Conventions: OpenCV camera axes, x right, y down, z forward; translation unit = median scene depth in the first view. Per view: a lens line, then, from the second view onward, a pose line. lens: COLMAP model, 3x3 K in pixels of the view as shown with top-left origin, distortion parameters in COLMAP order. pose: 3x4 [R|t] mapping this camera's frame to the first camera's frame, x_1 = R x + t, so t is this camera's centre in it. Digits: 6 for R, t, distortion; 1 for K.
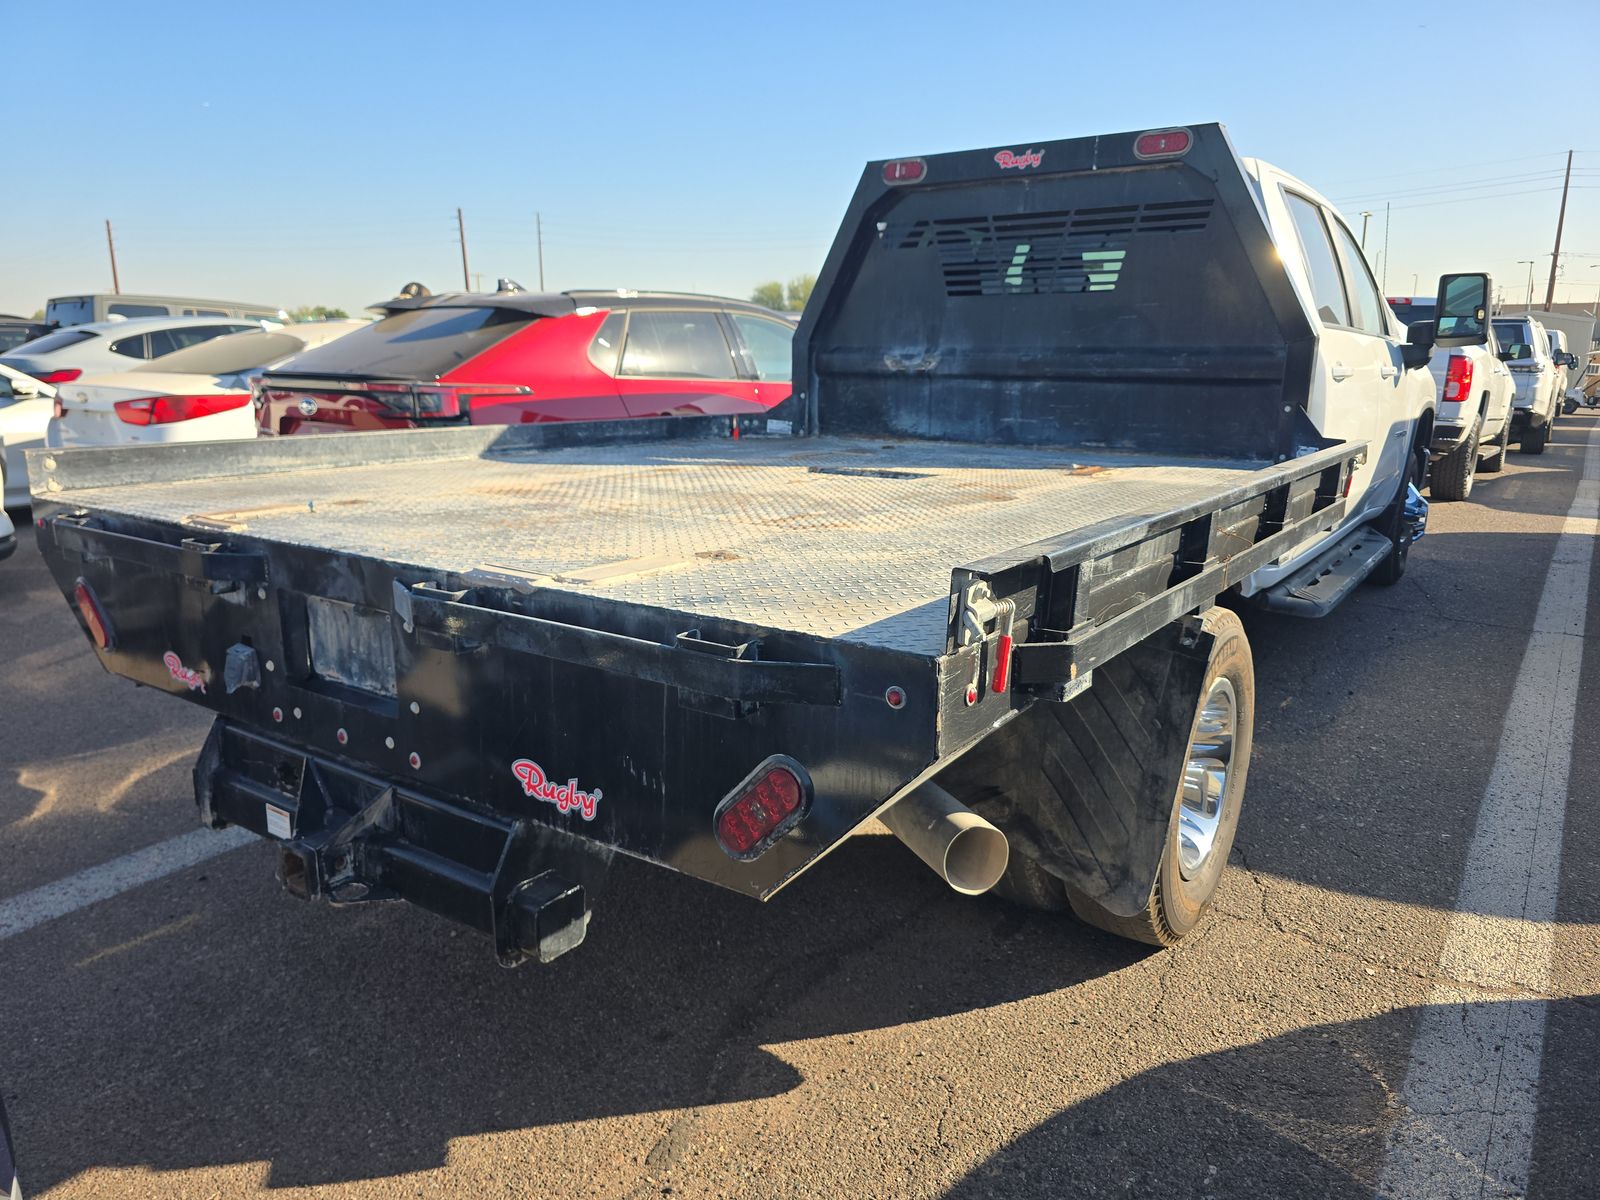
lens RADIAL K [[1082.6, 0, 800.0], [0, 1082.6, 600.0], [0, 0, 1]] dist [0.070237, -0.082825]
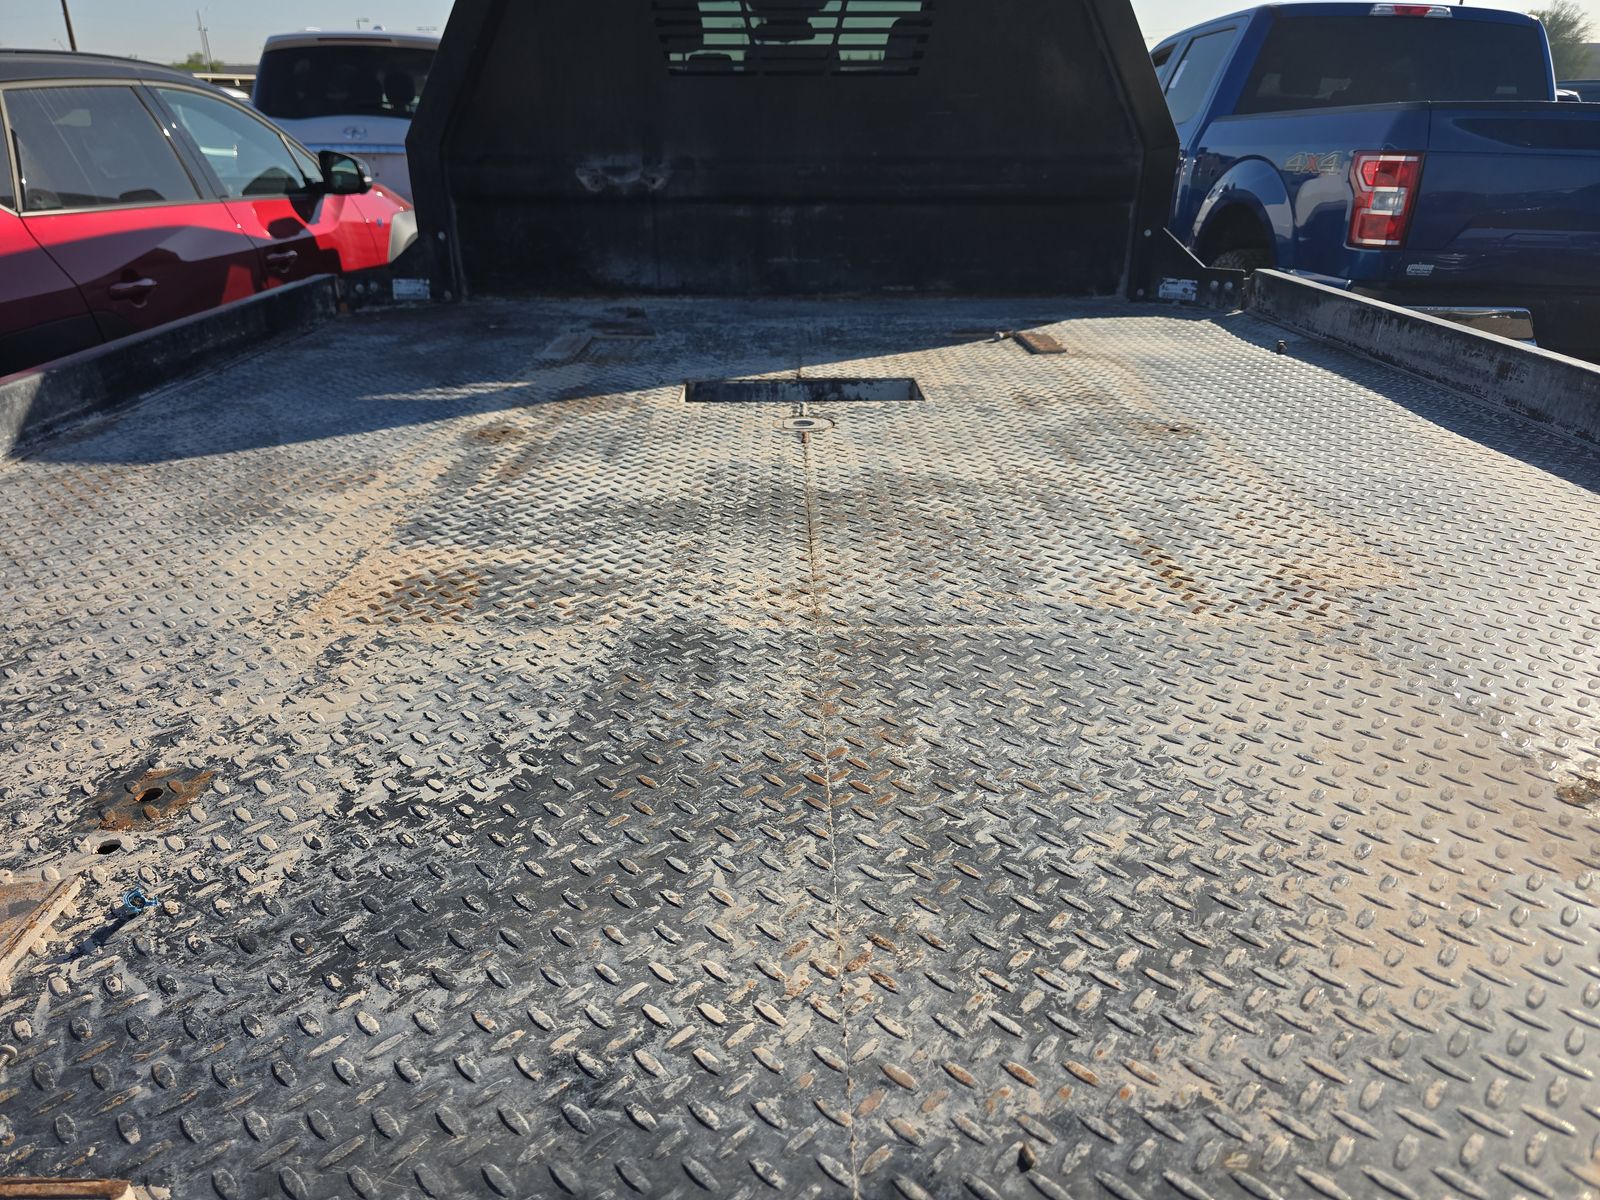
lens RADIAL K [[1081.1, 0, 801.2], [0, 1081.1, 584.2], [0, 0, 1]] dist [0.048286, -0.048993]
pose [[0.814699, -0.236392, 0.529514, -0.258776], [0.135972, 0.965554, 0.221850, -0.127855], [-0.563718, -0.108742, 0.818778, 0.412066]]
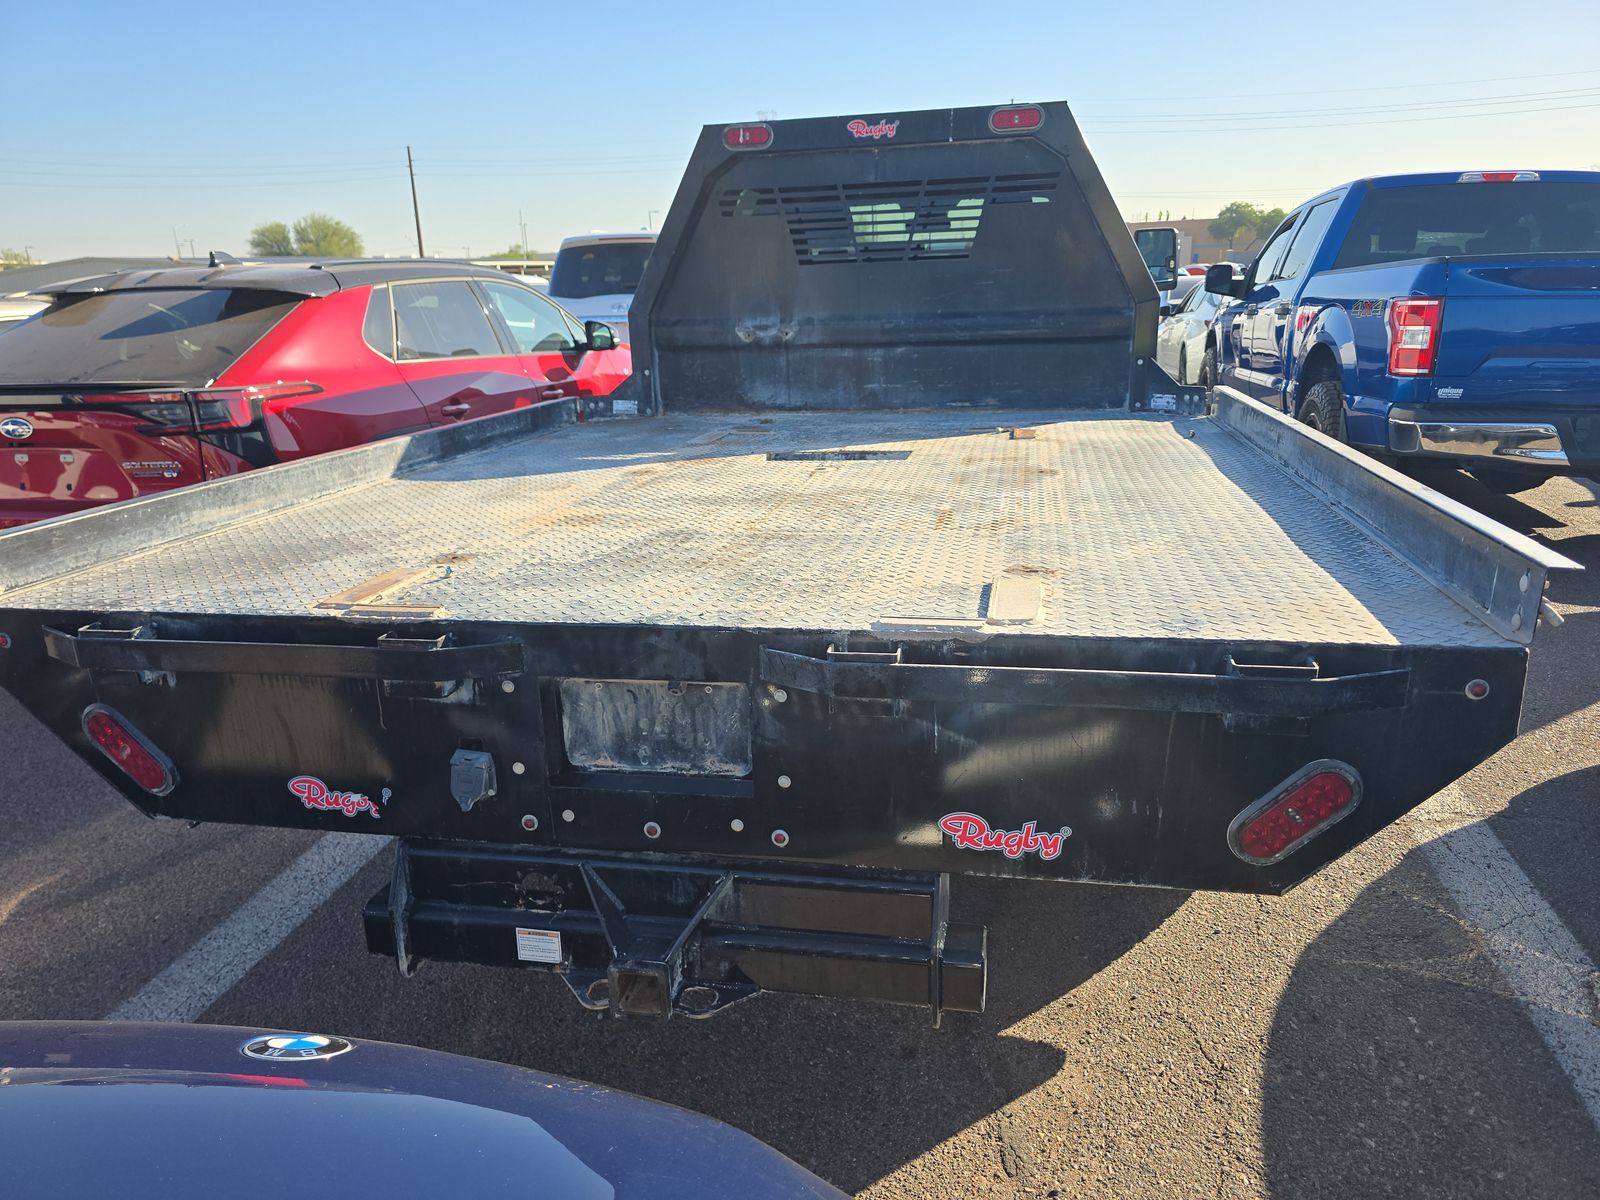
lens RADIAL K [[1077.8, 0, 815.4], [0, 1077.8, 601.1], [0, 0, 1]] dist [0.079783, -0.095750]
pose [[0.916181, -0.145983, 0.373232, -0.300457], [0.126339, 0.989017, 0.076708, -0.054500], [-0.380331, -0.023125, 0.924561, 0.074458]]
